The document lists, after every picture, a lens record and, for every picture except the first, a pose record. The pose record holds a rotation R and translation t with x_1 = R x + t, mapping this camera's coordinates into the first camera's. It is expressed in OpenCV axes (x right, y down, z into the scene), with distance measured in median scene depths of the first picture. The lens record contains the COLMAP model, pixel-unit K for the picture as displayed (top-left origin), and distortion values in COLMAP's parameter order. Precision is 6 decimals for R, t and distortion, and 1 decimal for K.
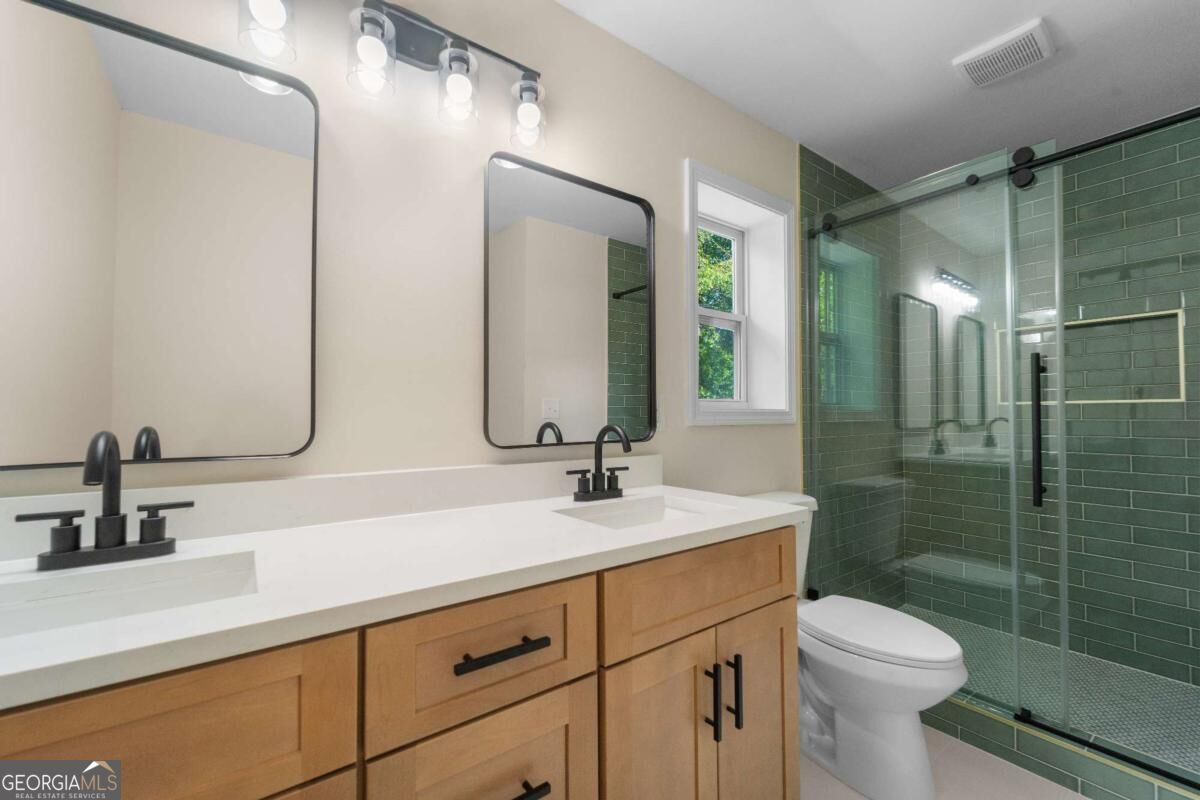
lens RADIAL K [[483.9, 0, 602.1], [0, 483.9, 404.4], [0, 0, 1]] dist [0.000584, -0.000629]
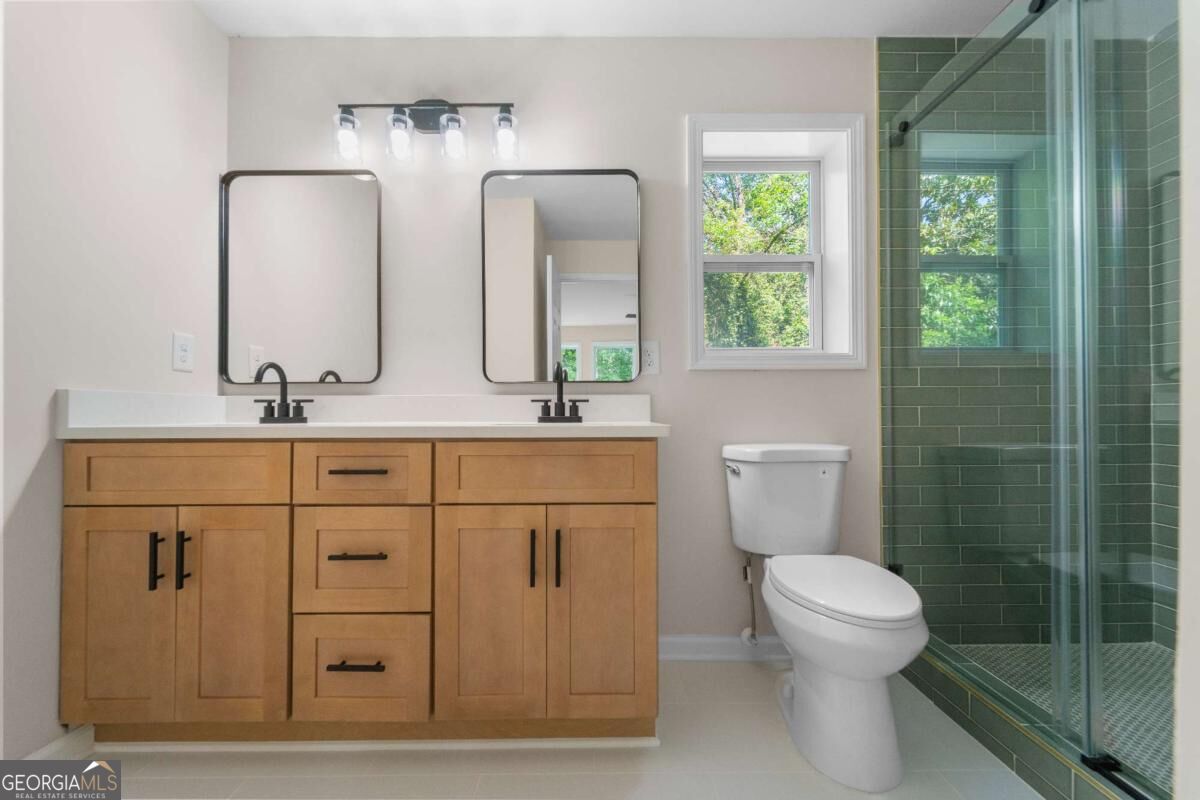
lens RADIAL K [[483.9, 0, 602.1], [0, 483.9, 404.4], [0, 0, 1]] dist [0.000584, -0.000629]
pose [[0.808229, -0.006689, -0.588830, 0.861458], [0.016100, 0.999813, 0.010742, 0.140627], [0.588648, -0.018162, 0.808185, 0.046177]]
